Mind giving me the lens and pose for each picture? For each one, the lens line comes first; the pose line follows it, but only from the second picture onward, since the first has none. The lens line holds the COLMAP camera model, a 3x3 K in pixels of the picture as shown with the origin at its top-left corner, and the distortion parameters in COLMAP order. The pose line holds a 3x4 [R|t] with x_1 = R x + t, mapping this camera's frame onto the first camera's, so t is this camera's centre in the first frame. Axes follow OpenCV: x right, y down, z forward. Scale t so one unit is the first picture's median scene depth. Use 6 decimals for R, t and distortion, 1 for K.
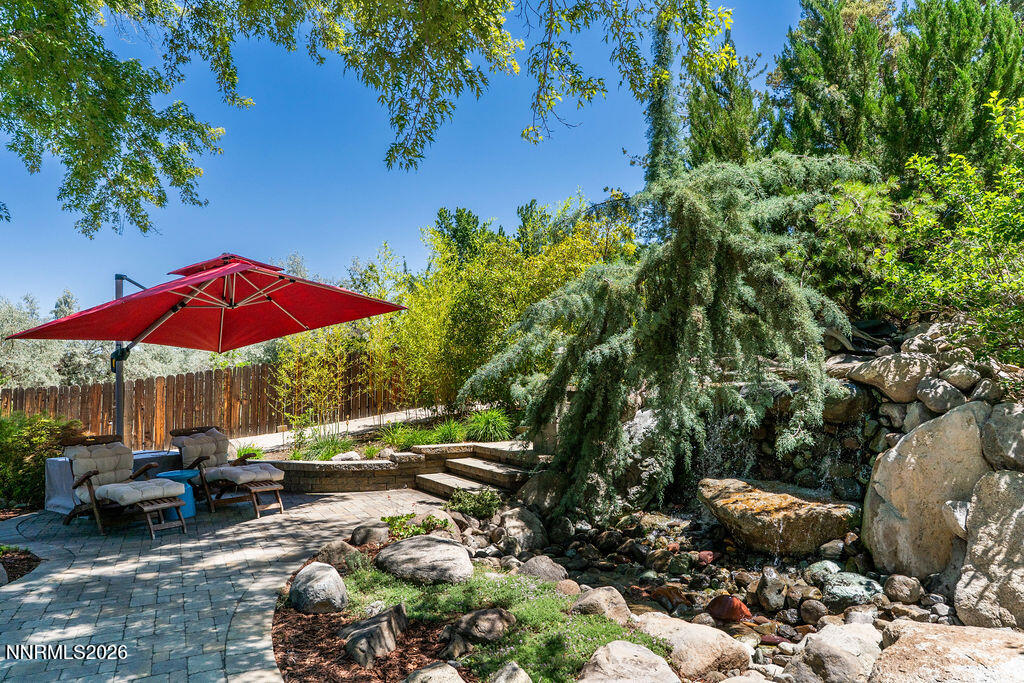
lens RADIAL K [[658.4, 0, 512.0], [0, 658.4, 341.5], [0, 0, 1]] dist [-0.002347, -0.000431]
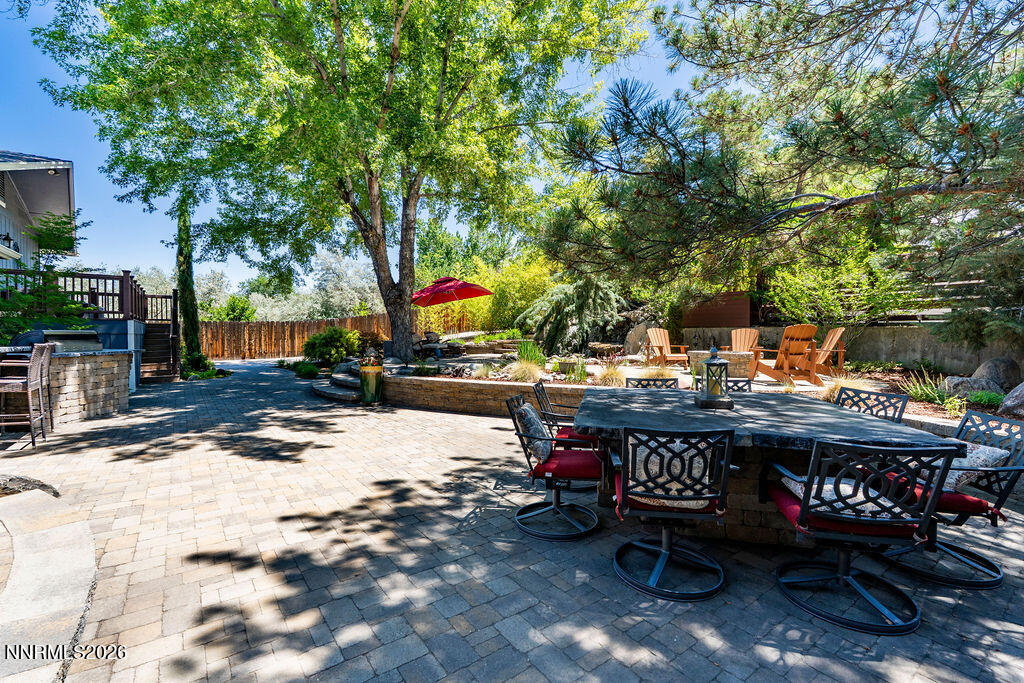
lens RADIAL K [[472.5, 0, 510.2], [0, 472.5, 361.1], [0, 0, 1]] dist [0.003134, 0.000383]
pose [[0.988304, -0.003631, 0.152451, -0.631131], [-0.014866, 0.992661, 0.120016, -0.011961], [-0.151768, -0.120879, 0.980997, -1.781106]]
